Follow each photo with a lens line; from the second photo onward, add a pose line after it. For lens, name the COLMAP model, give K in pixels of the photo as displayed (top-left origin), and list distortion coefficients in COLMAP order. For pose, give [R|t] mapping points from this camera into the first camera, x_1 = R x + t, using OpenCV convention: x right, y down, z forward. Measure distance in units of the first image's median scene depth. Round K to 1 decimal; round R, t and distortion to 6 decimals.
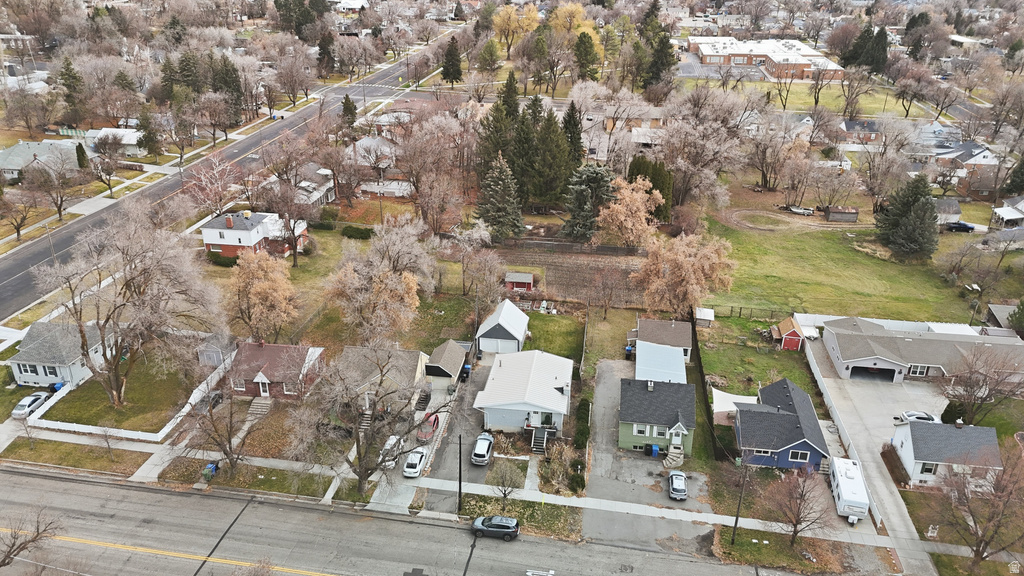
lens RADIAL K [[749.0, 0, 509.6], [0, 749.0, 288.0], [0, 0, 1]] dist [0.074535, -0.064877]
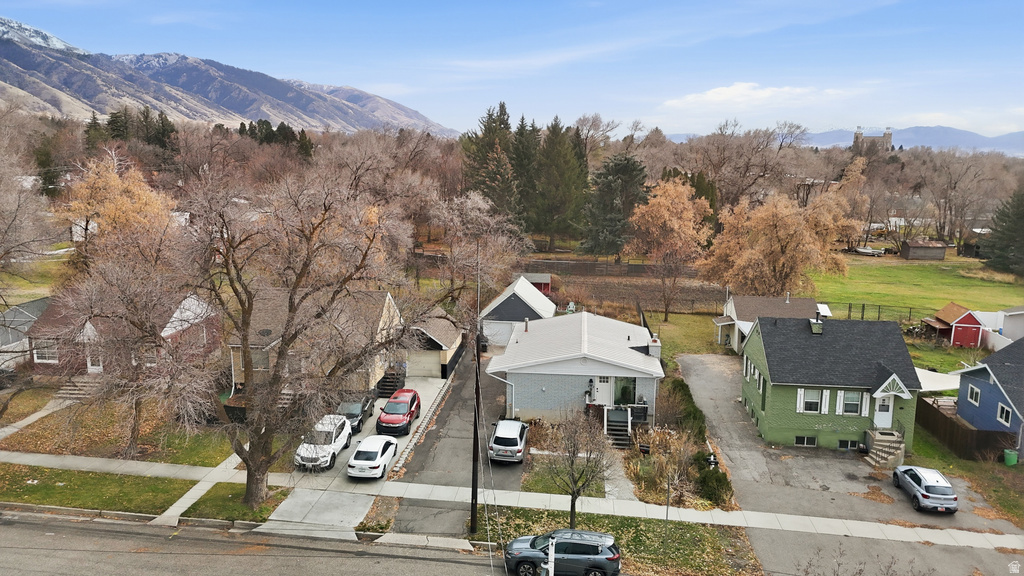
lens RADIAL K [[749.0, 0, 509.6], [0, 749.0, 288.0], [0, 0, 1]] dist [0.074535, -0.064877]
pose [[0.998914, -0.001595, 0.046558, -0.031269], [0.012755, 0.970586, -0.240416, 0.126192], [-0.044805, 0.240749, 0.969553, 0.257918]]
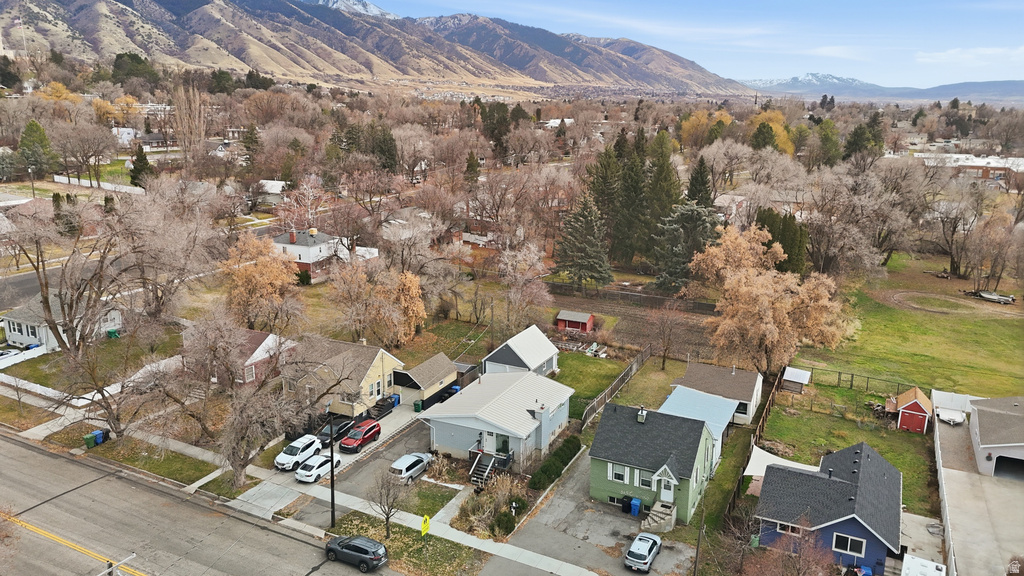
lens RADIAL K [[749.0, 0, 509.6], [0, 749.0, 288.0], [0, 0, 1]] dist [0.074535, -0.064877]
pose [[0.953650, 0.076564, -0.291016, 0.144780], [-0.127721, 0.978645, -0.161066, 0.077525], [0.272469, 0.190769, 0.943063, 0.141785]]
